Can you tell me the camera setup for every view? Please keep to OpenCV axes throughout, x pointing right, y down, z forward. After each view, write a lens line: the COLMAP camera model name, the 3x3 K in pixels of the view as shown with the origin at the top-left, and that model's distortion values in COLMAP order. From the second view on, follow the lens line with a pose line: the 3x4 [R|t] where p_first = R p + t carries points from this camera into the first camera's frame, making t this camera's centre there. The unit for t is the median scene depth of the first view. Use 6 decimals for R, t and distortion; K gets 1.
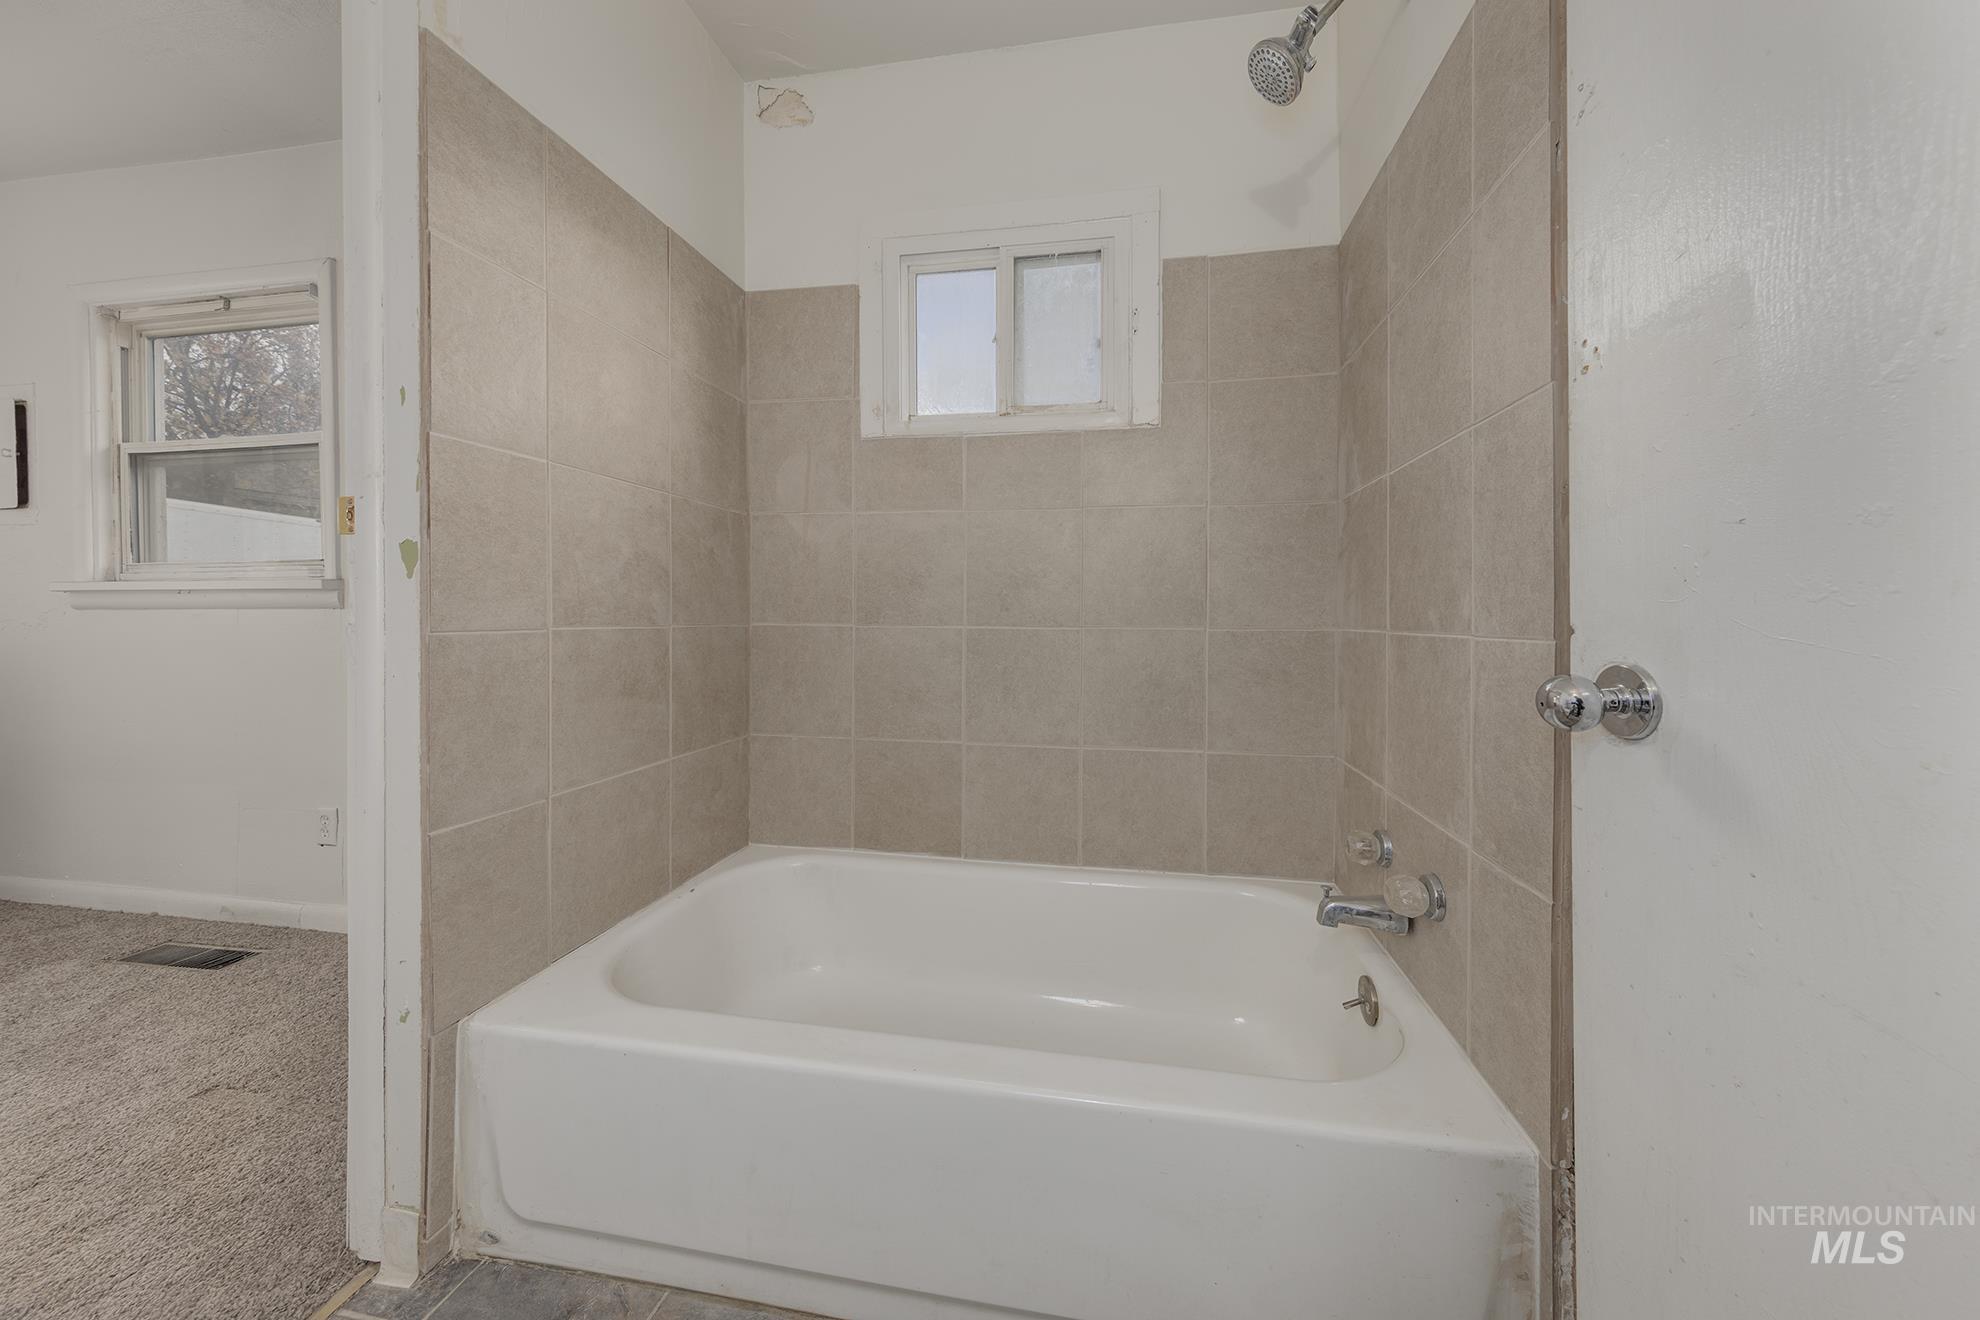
lens RADIAL K [[634.2, 0, 1033.1], [0, 634.2, 611.5], [0, 0, 1]] dist [0.004719, -0.000093]
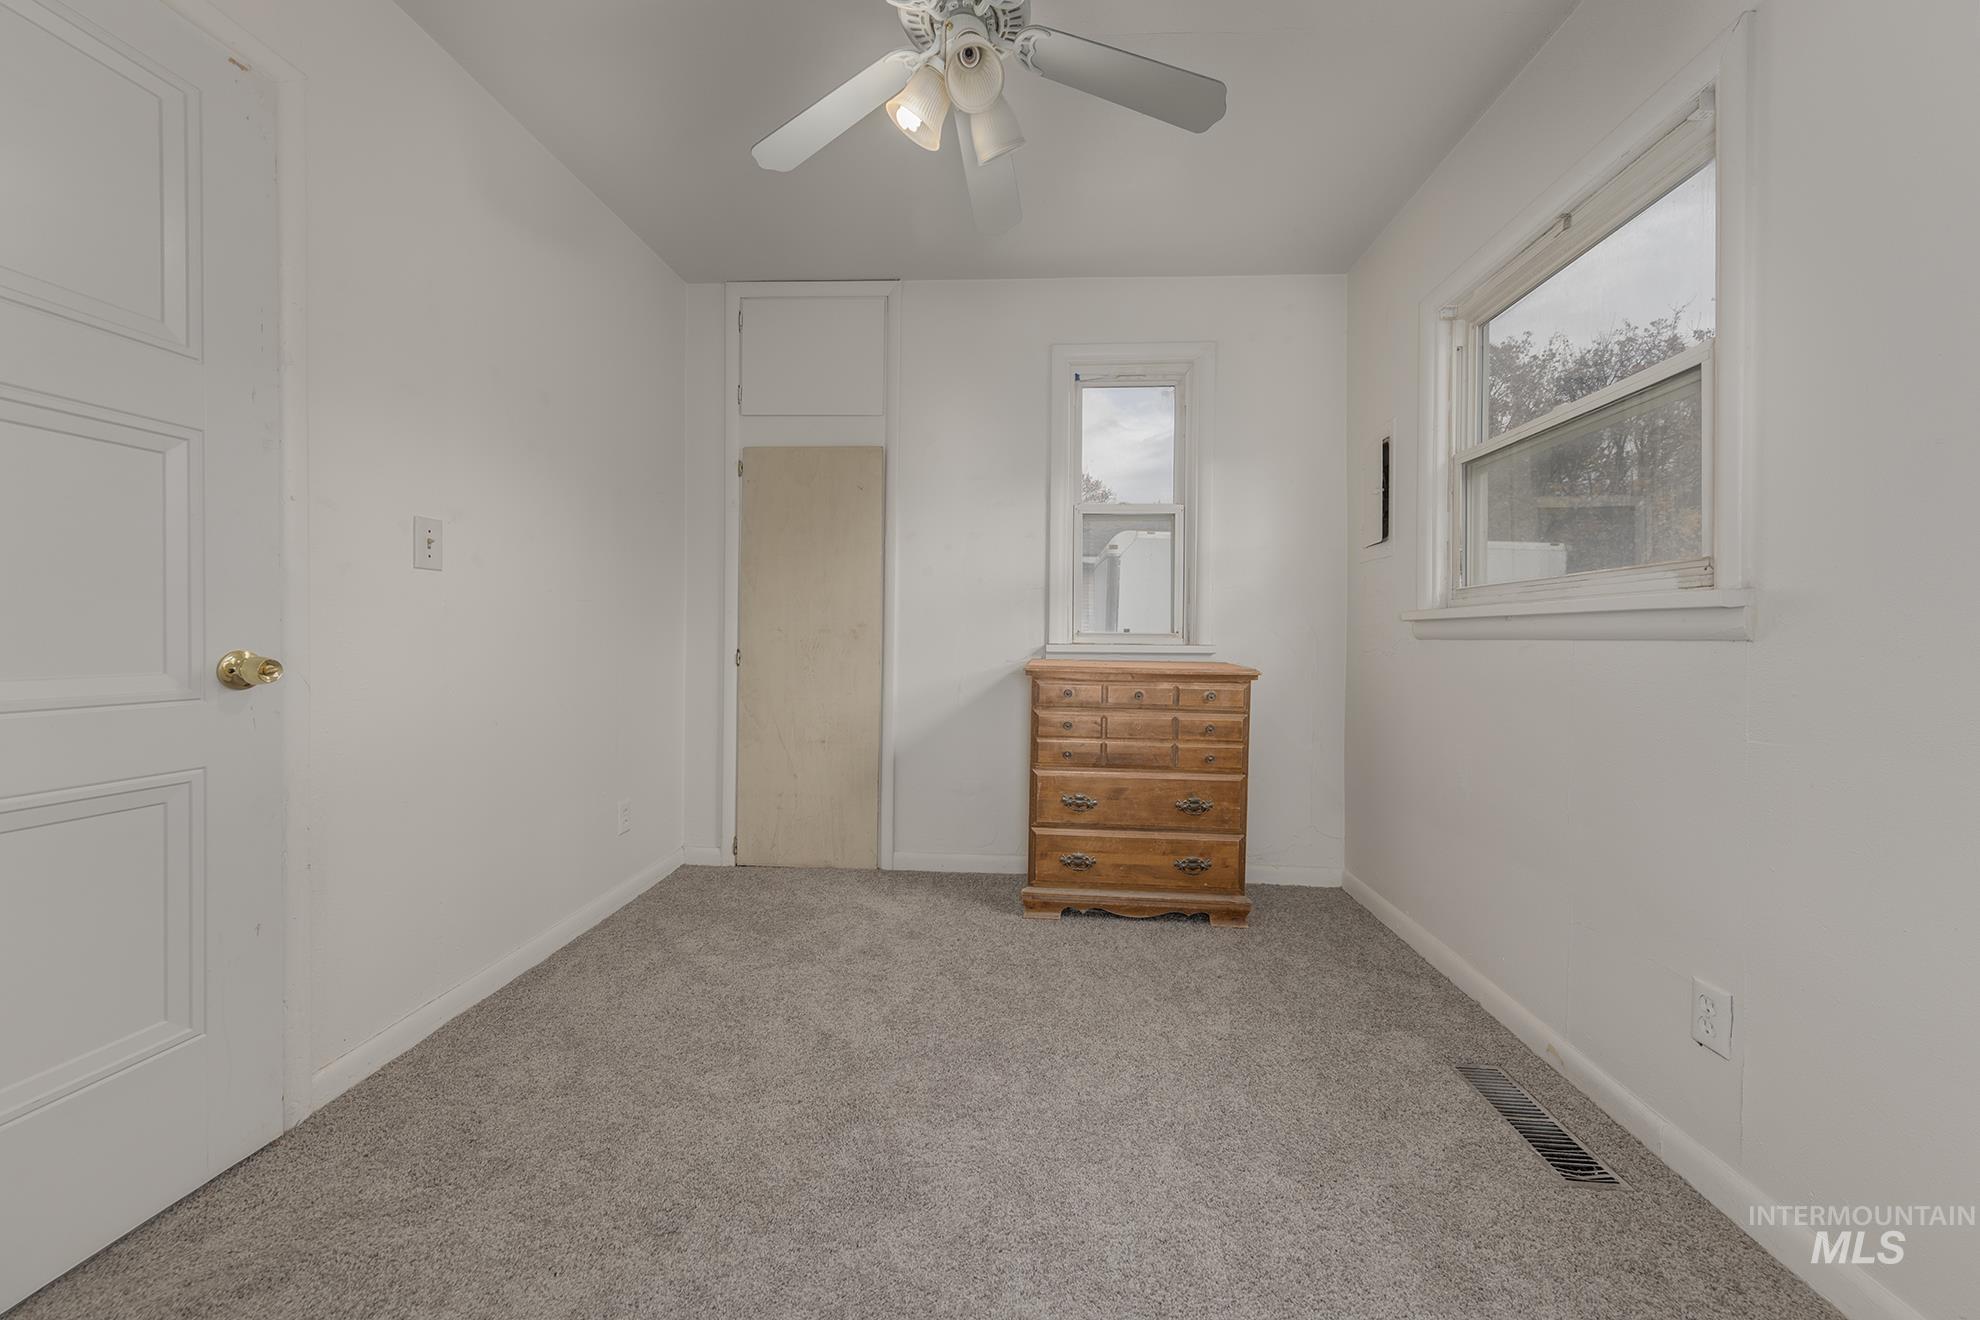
lens RADIAL K [[745.9, 0, 963.7], [0, 745.9, 647.8], [0, 0, 1]] dist [0.002182, 0.000119]
pose [[0.070813, 0.014705, -0.997381, -0.657446], [-0.006627, 0.999876, 0.014271, -0.003610], [0.997468, 0.005599, 0.070902, 0.373135]]
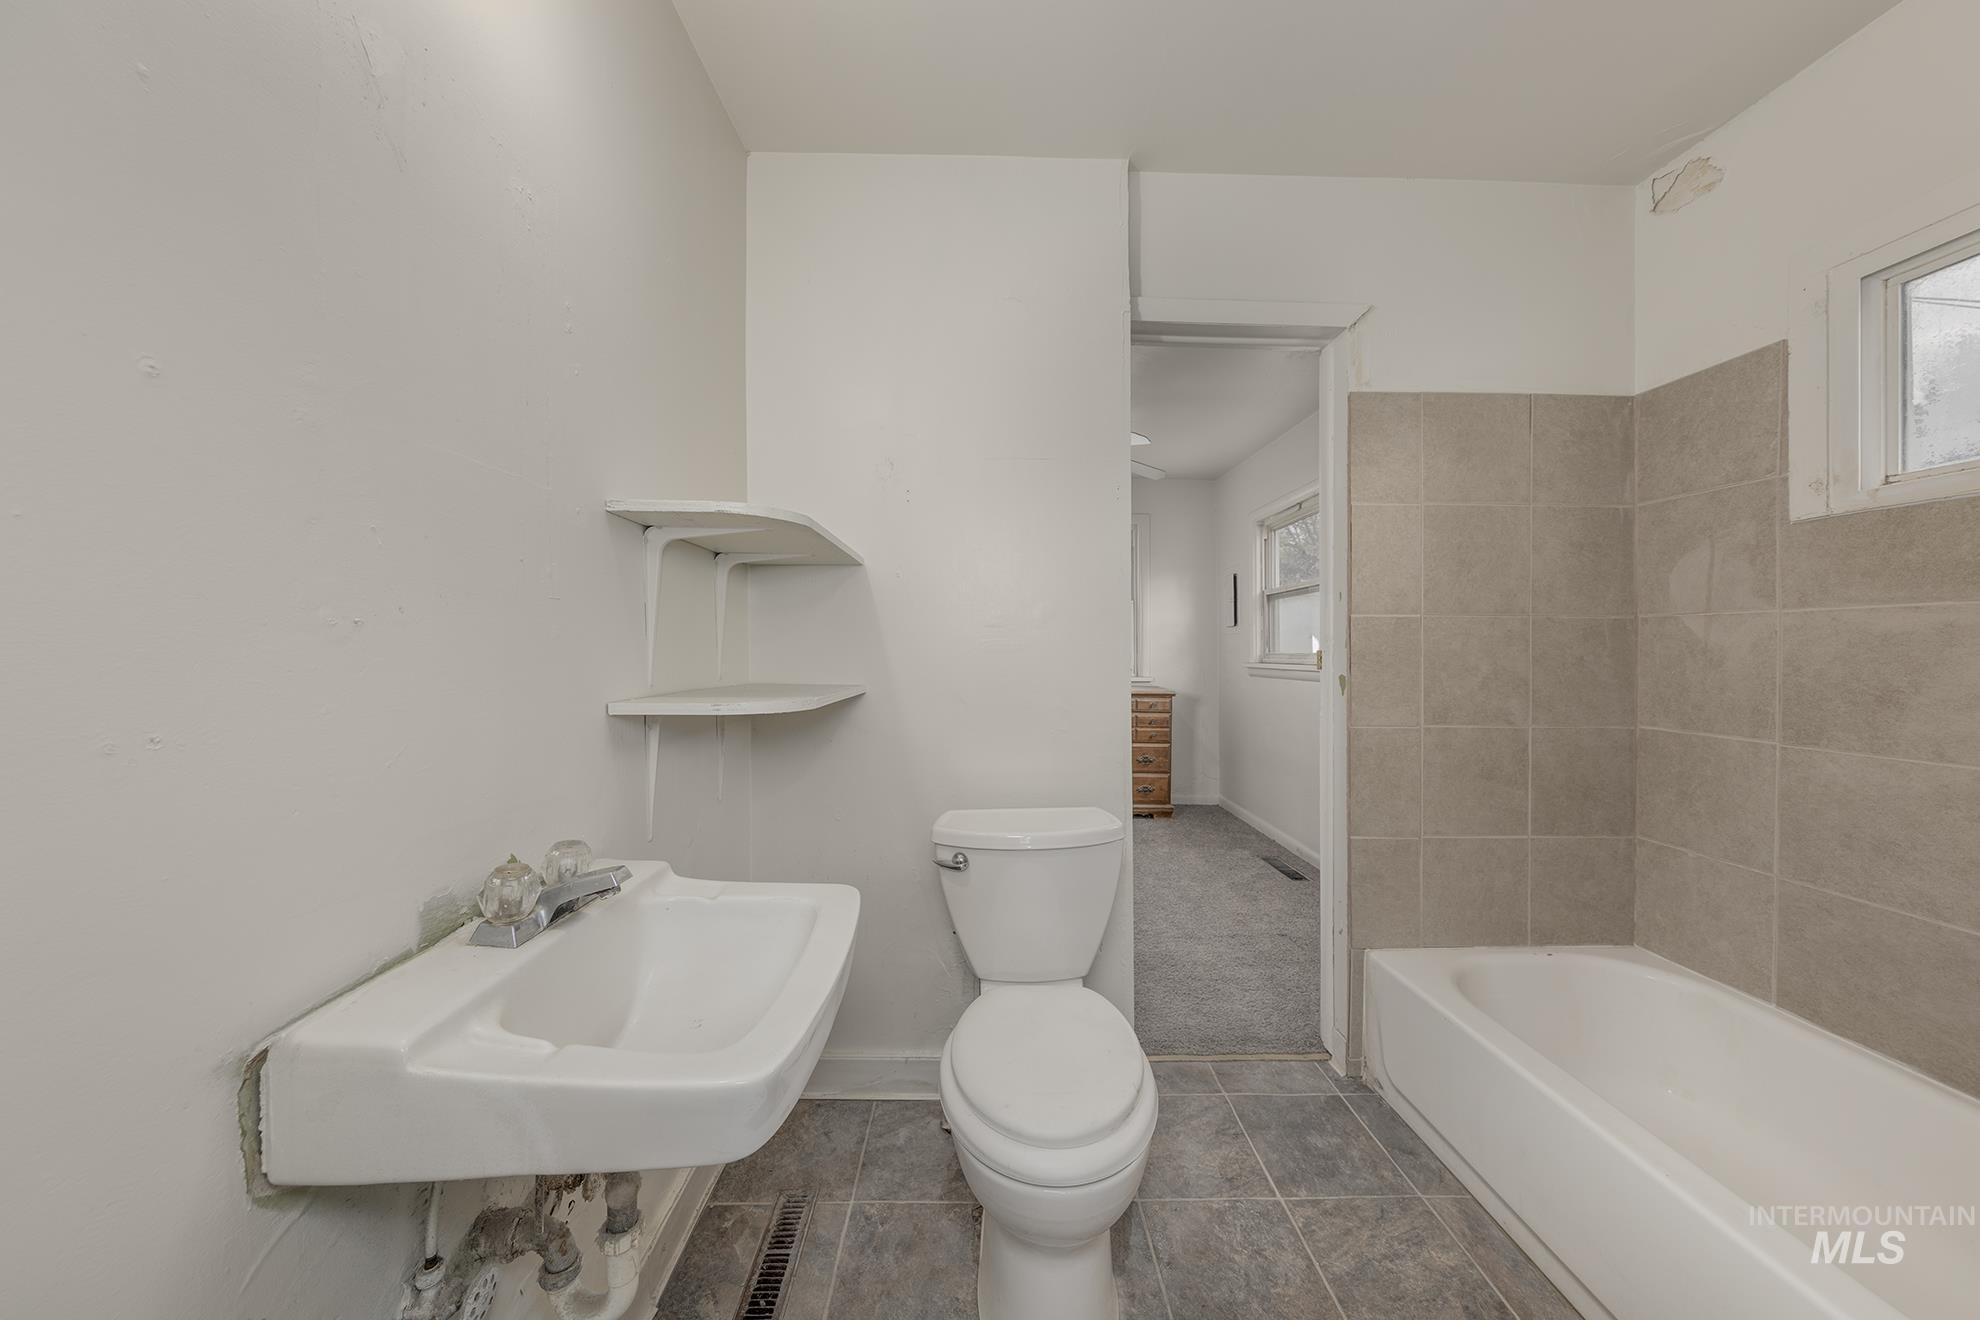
lens RADIAL K [[614.4, 0, 990.0], [0, 614.4, 660.0], [0, 0, 1]] dist [-0.000447, -0.000286]
pose [[0.174659, 0.007430, -0.984601, 0.360337], [0.002033, 0.999967, 0.007907, -0.104268], [0.984627, -0.003382, 0.174638, -0.191132]]
